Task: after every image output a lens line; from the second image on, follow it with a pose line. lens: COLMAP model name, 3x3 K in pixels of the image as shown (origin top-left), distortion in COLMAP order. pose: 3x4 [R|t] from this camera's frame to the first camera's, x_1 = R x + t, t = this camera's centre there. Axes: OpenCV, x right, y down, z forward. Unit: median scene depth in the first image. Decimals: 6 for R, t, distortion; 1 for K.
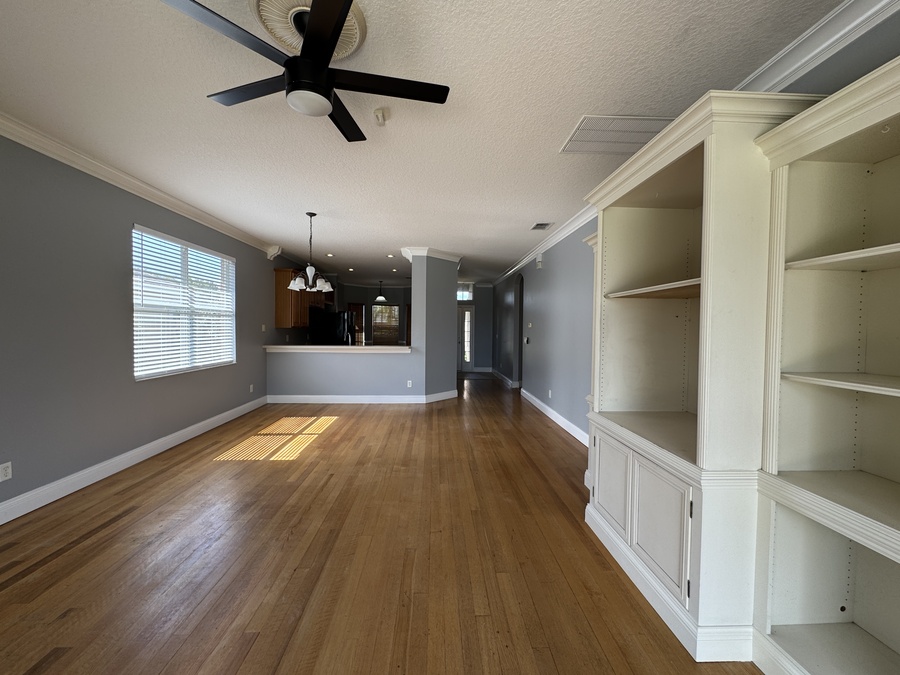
lens RADIAL K [[361.7, 0, 448.8], [0, 361.7, 333.7], [0, 0, 1]] dist [-0.003728, 0.000034]
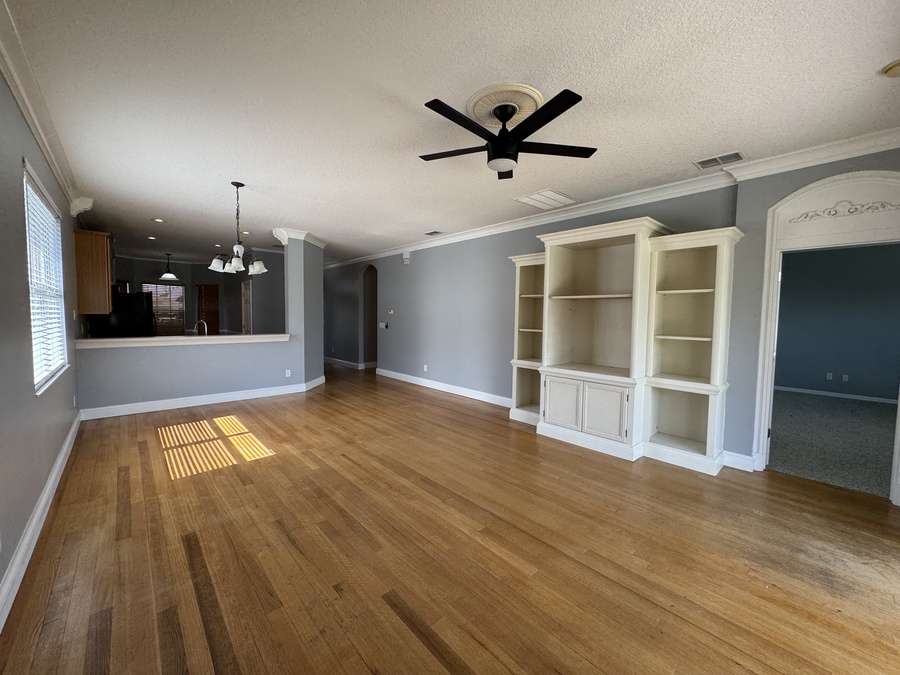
lens RADIAL K [[361.7, 0, 446.1], [0, 361.7, 339.0], [0, 0, 1]] dist [-0.003728, 0.000034]
pose [[0.769970, -0.041199, 0.636749, -0.584318], [0.004575, 0.998244, 0.059056, -0.009614], [-0.638064, -0.042558, 0.768806, 0.000954]]
